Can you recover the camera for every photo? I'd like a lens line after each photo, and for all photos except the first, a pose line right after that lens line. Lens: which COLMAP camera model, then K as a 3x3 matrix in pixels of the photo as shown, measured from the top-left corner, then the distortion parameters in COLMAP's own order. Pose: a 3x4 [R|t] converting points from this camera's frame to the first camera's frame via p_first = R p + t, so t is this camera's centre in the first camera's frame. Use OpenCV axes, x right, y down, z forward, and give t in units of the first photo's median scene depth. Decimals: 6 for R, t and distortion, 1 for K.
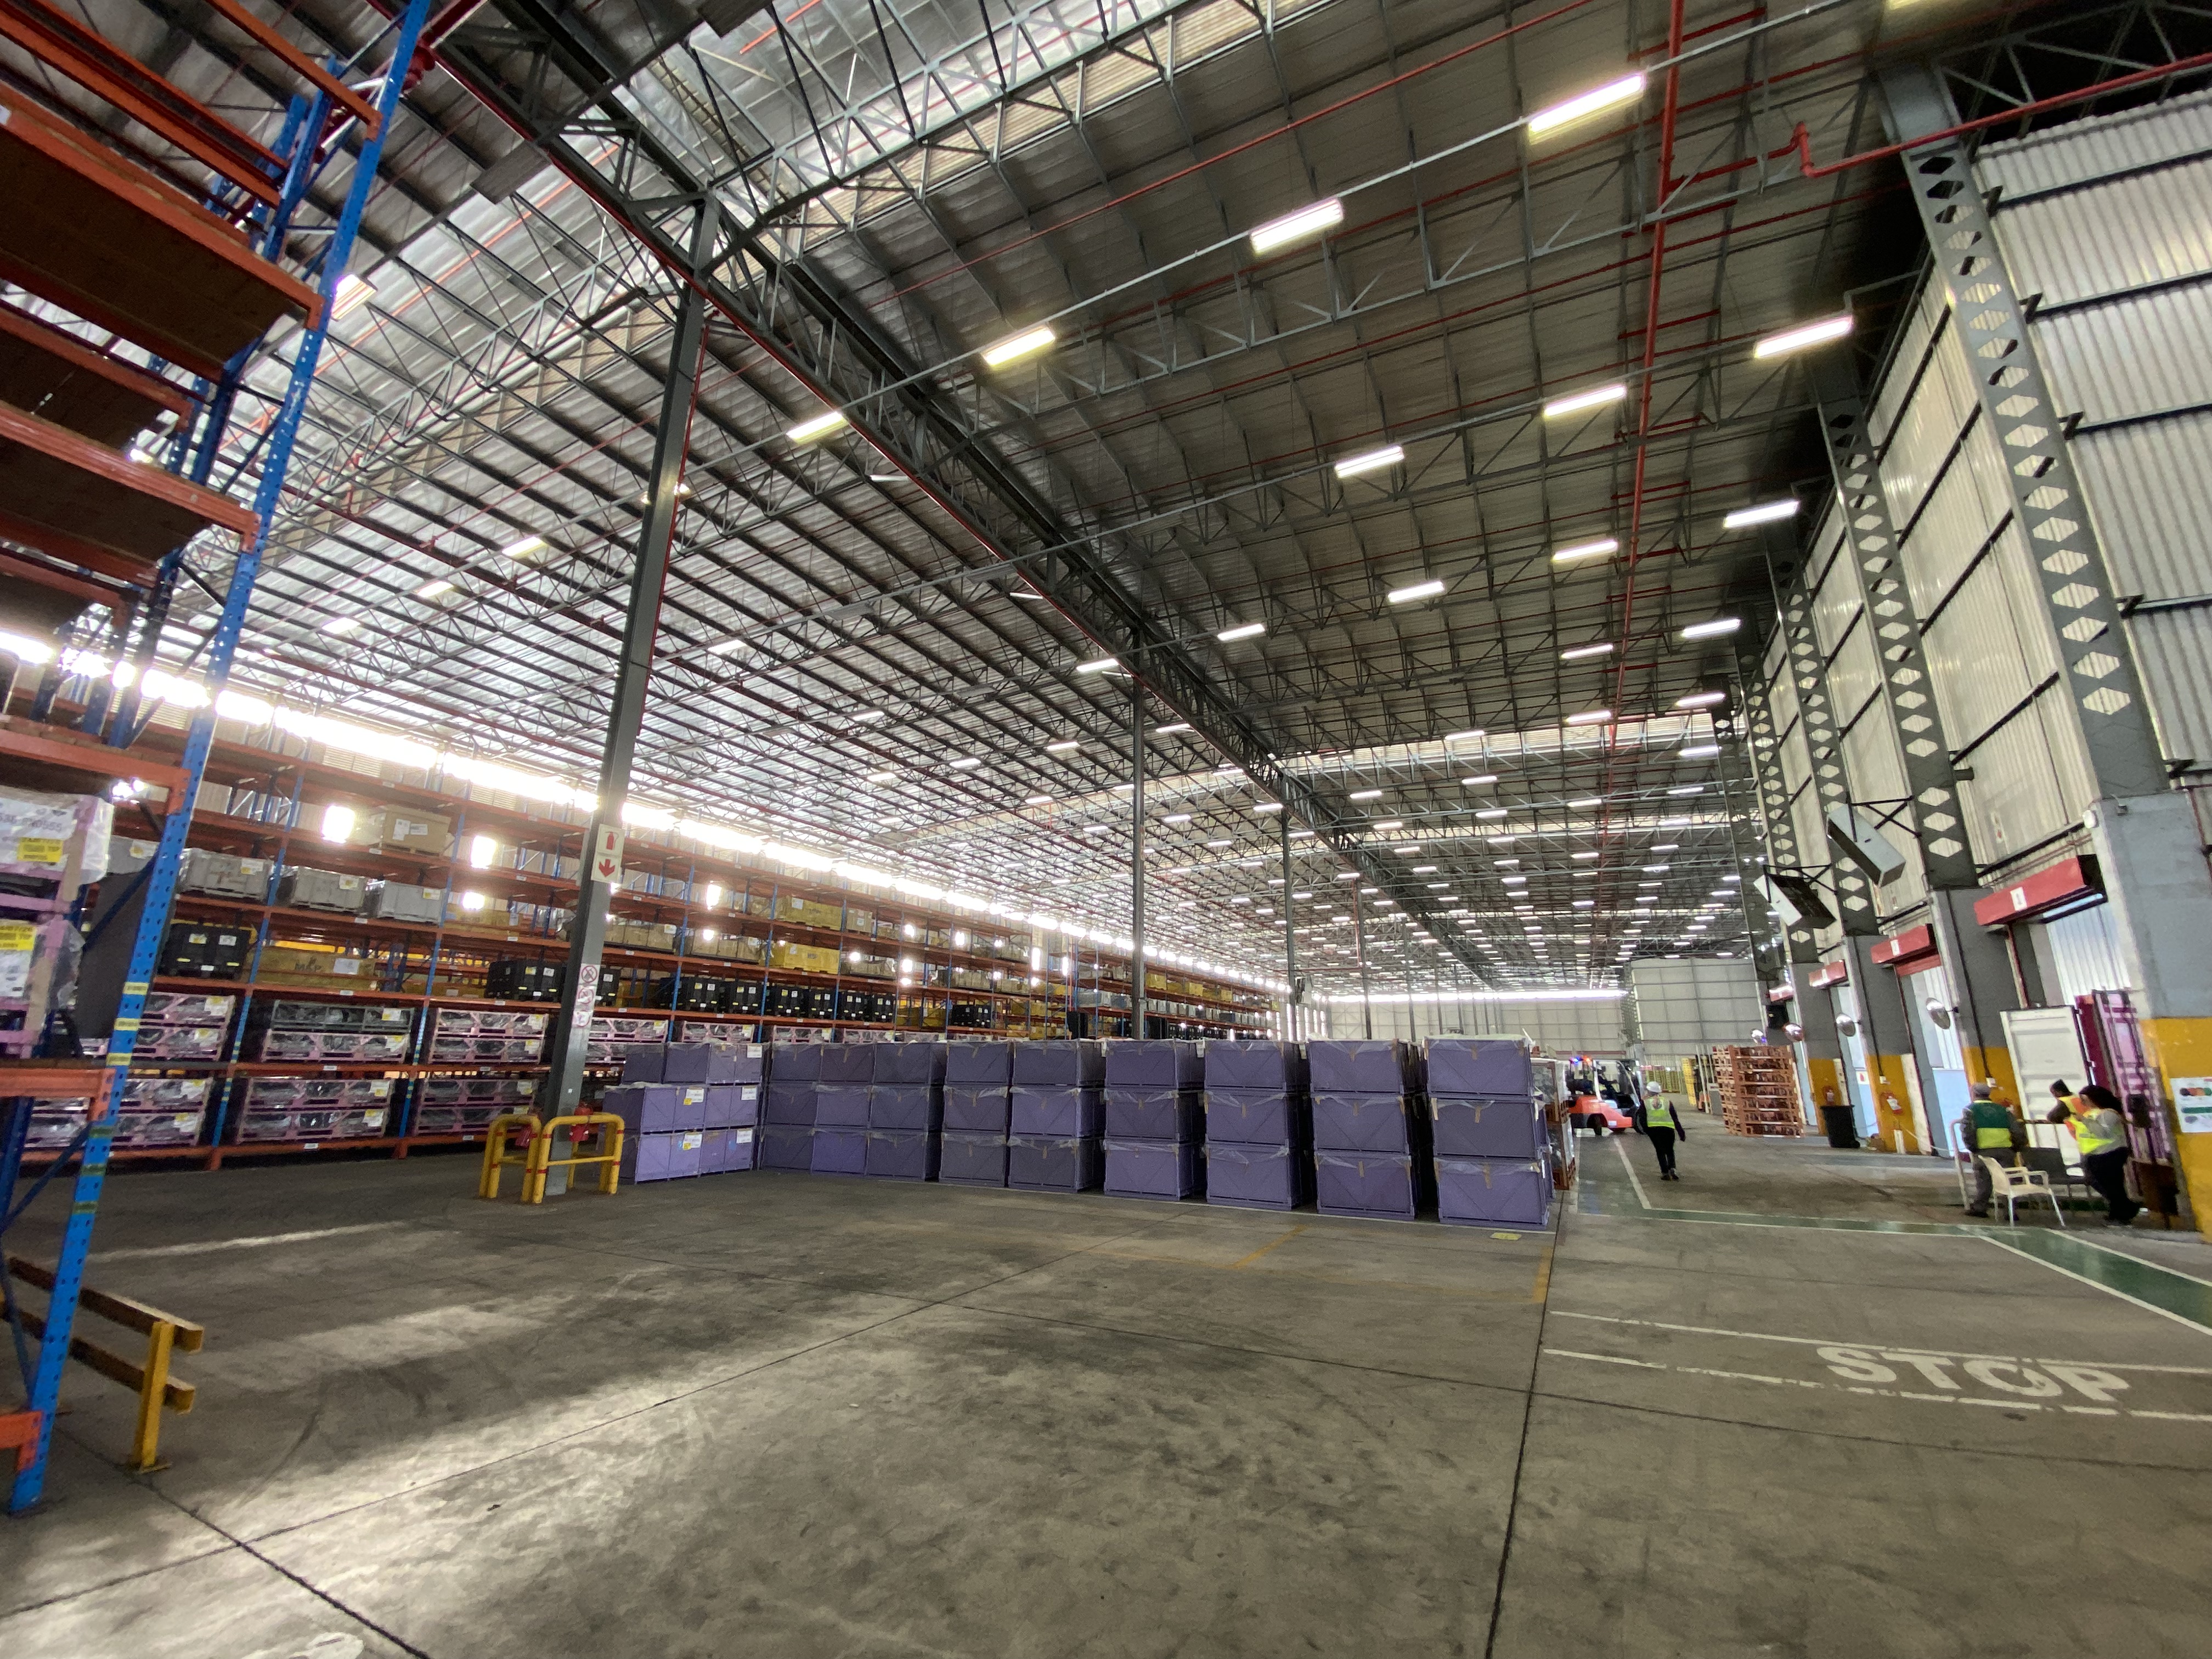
lens RADIAL K [[908.1, 0, 1099.8], [0, 908.1, 821.4], [0, 0, 1]] dist [0.011541, -0.017521]
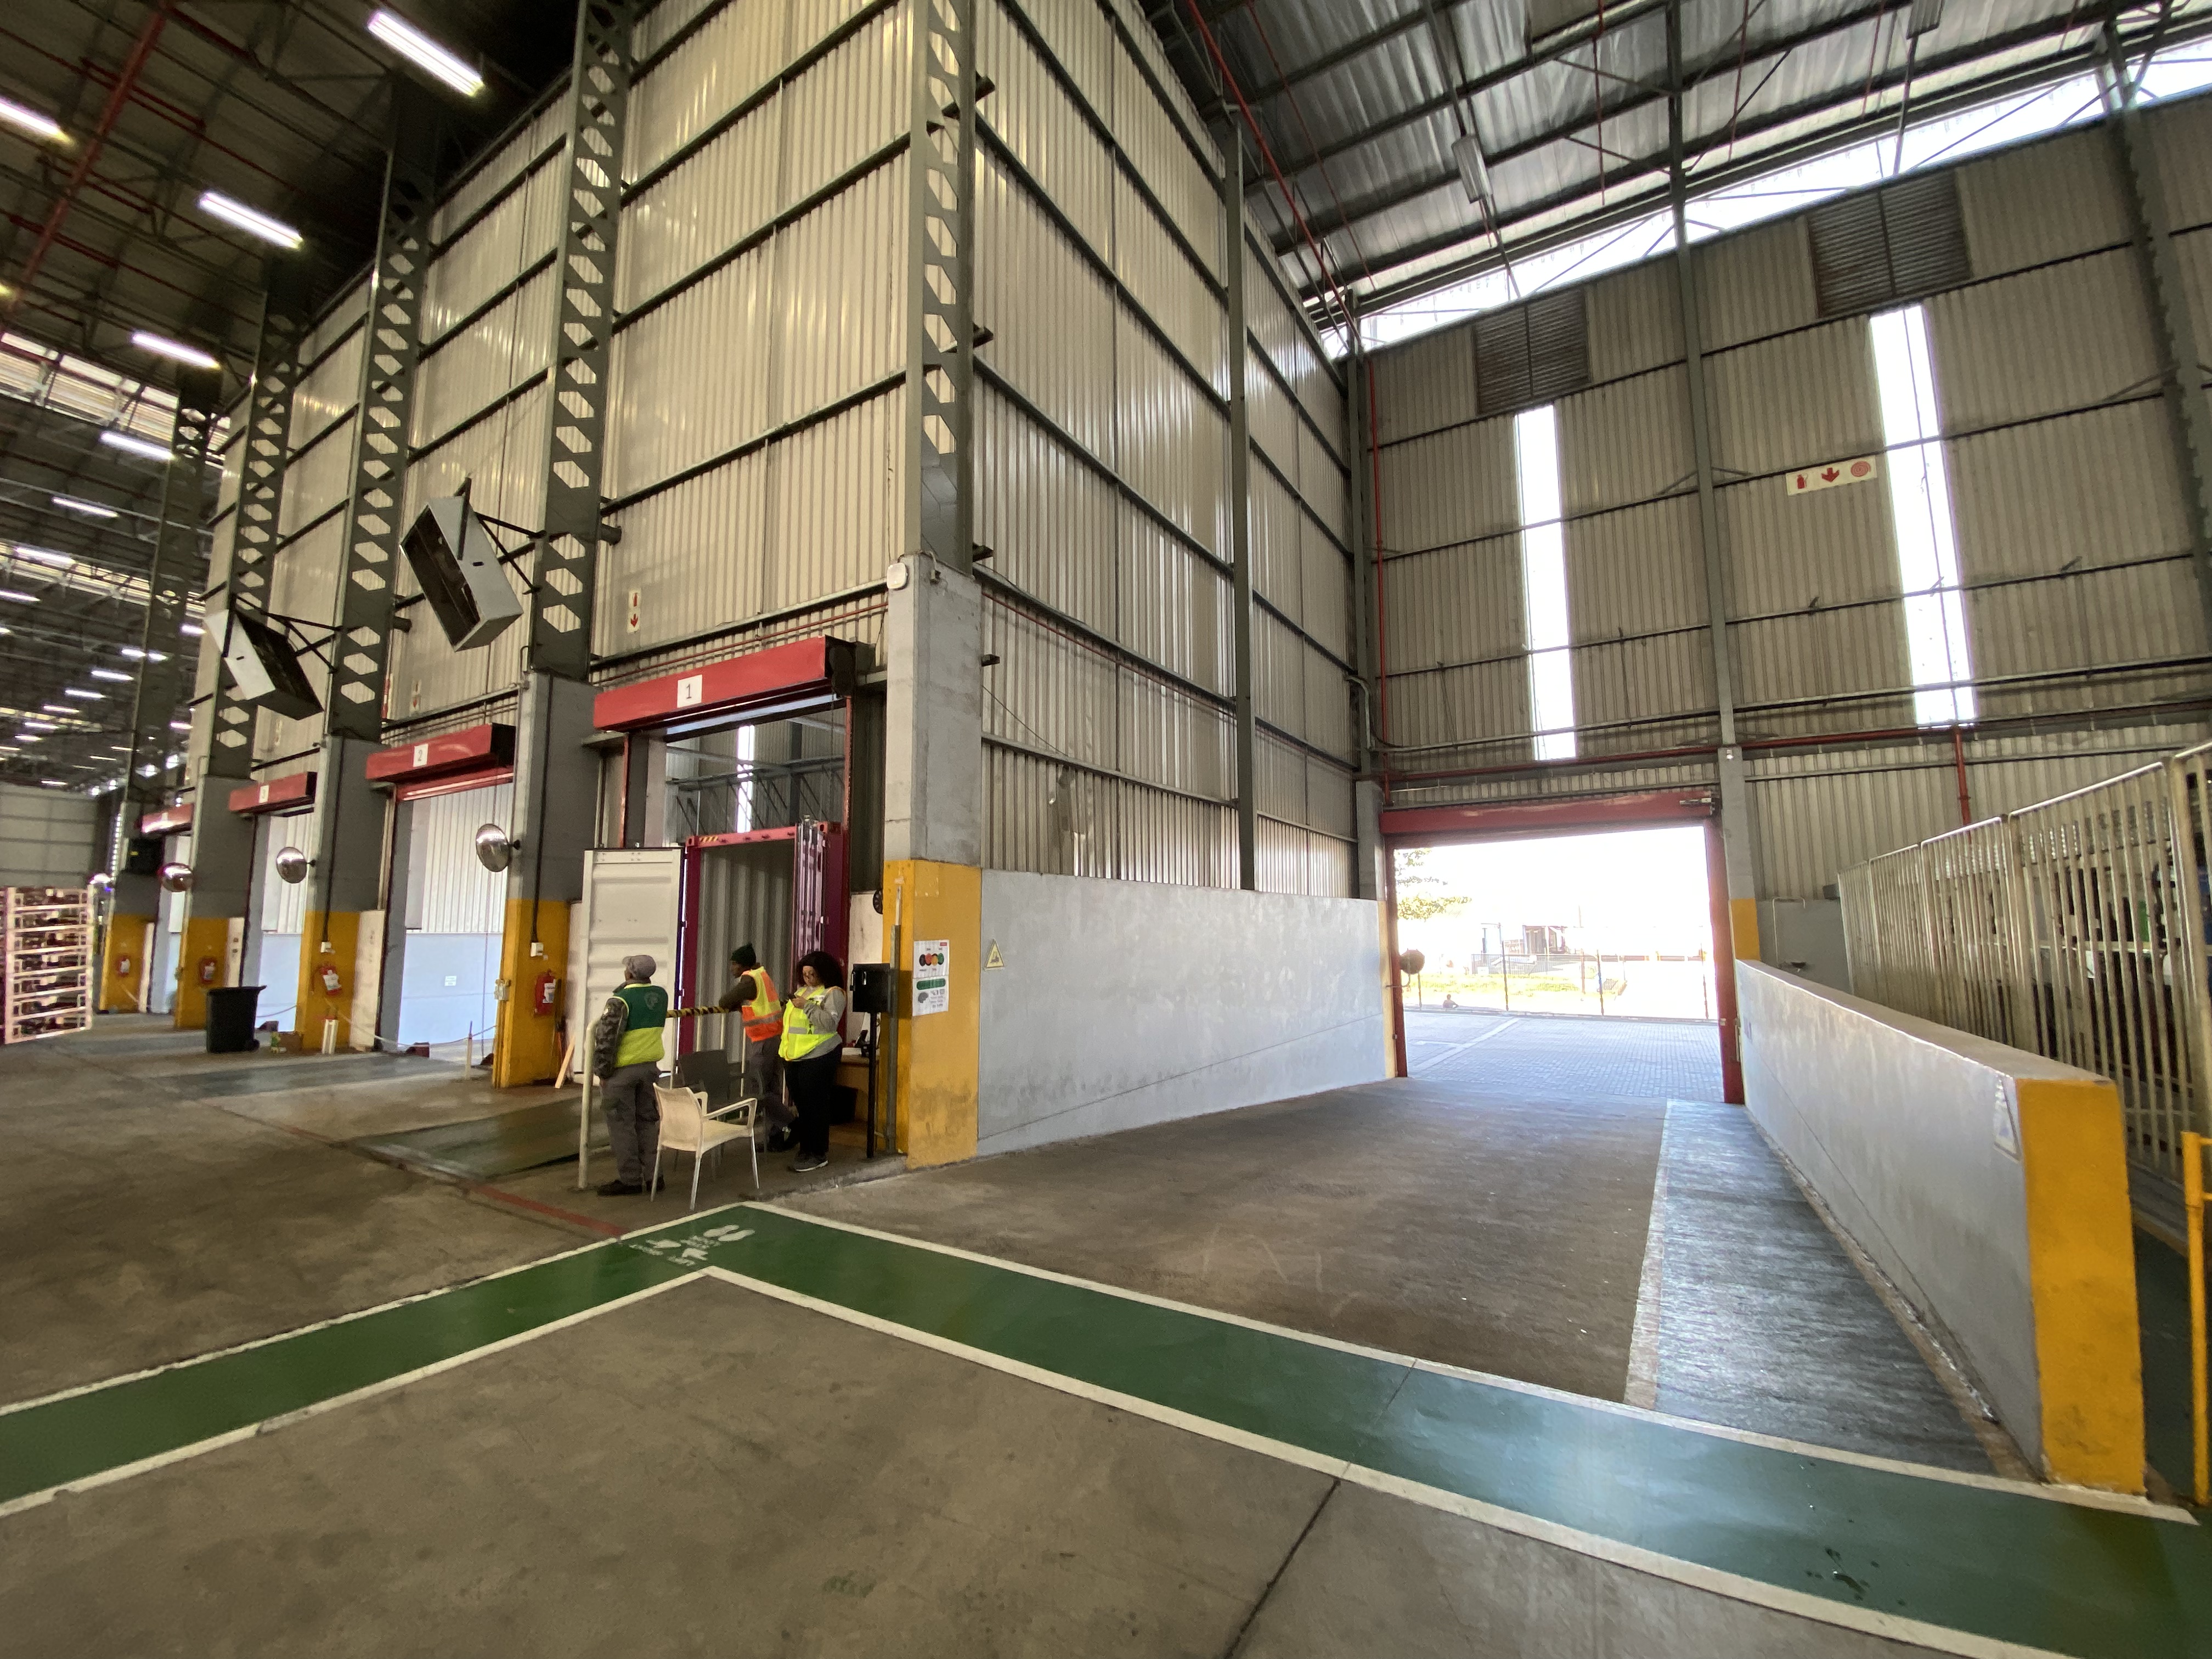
lens RADIAL K [[927.6, 0, 1127.1], [0, 927.6, 812.3], [0, 0, 1]] dist [0.019446, -0.024138]
pose [[0.093247, 0.108213, 0.989745, 0.154815], [-0.243440, 0.966382, -0.082723, 0.069109], [-0.965423, -0.233230, 0.116456, 0.254354]]
